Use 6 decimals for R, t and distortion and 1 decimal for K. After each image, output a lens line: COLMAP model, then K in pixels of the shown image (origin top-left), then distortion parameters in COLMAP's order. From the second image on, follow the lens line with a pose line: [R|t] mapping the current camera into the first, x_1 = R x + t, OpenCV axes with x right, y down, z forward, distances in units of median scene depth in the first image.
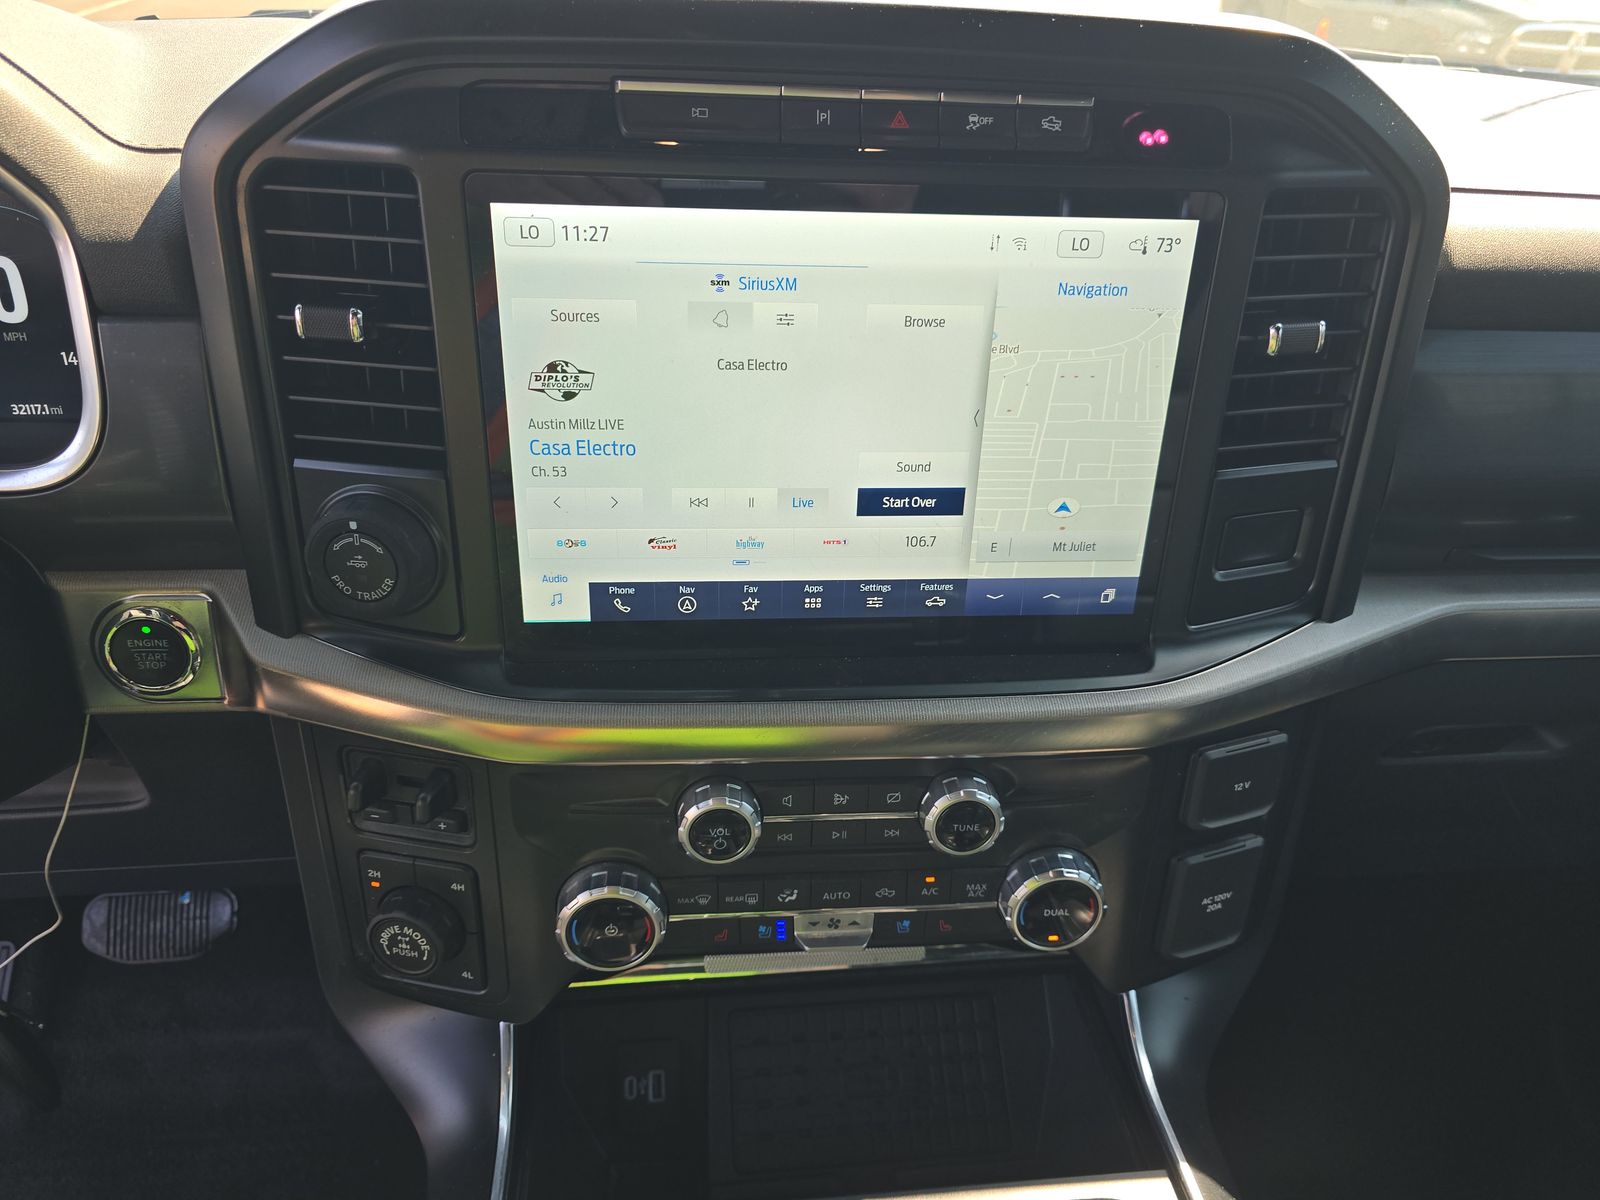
lens RADIAL K [[1085.0, 0, 798.3], [0, 1085.0, 604.8], [0, 0, 1]] dist [-0.009669, -0.005037]
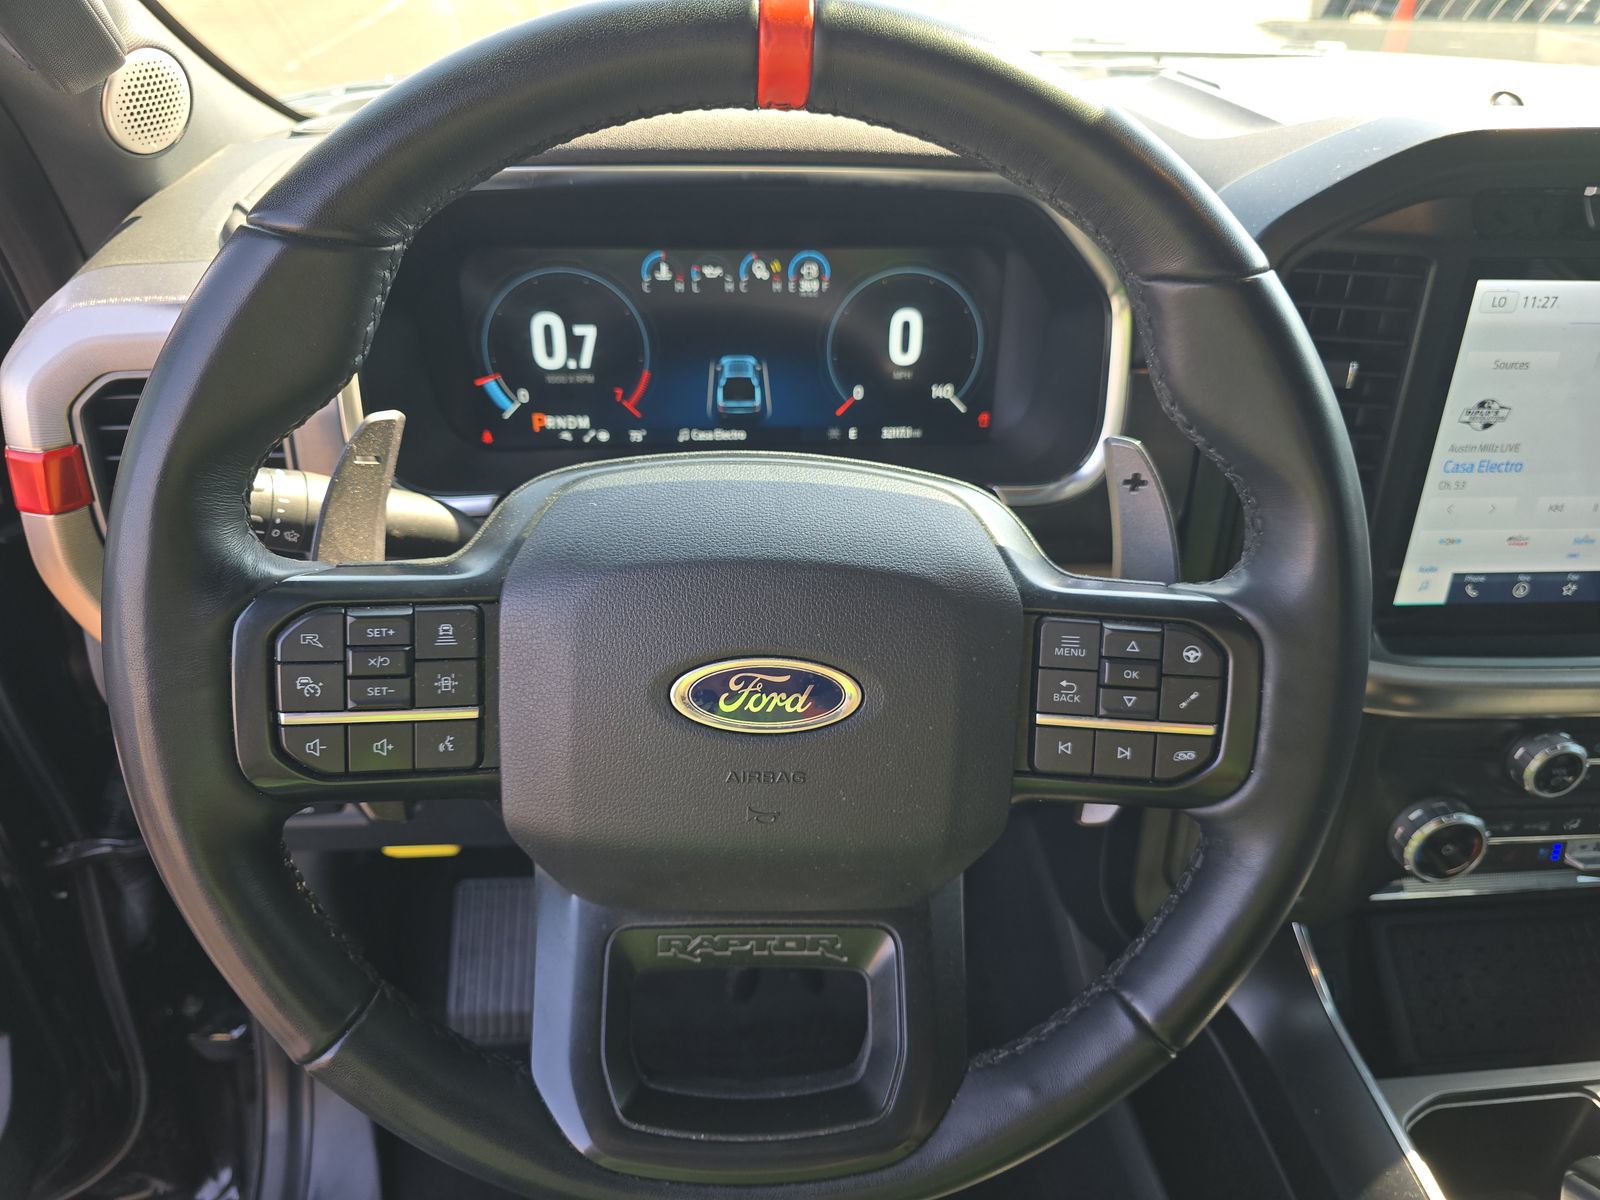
lens RADIAL K [[1085.0, 0, 792.4], [0, 1085.0, 609.7], [0, 0, 1]] dist [-0.009669, -0.005037]
pose [[0.999846, -0.005661, -0.016609, -0.940871], [0.005738, 0.999973, 0.004540, 0.012471], [0.016583, -0.004634, 0.999852, -0.268698]]
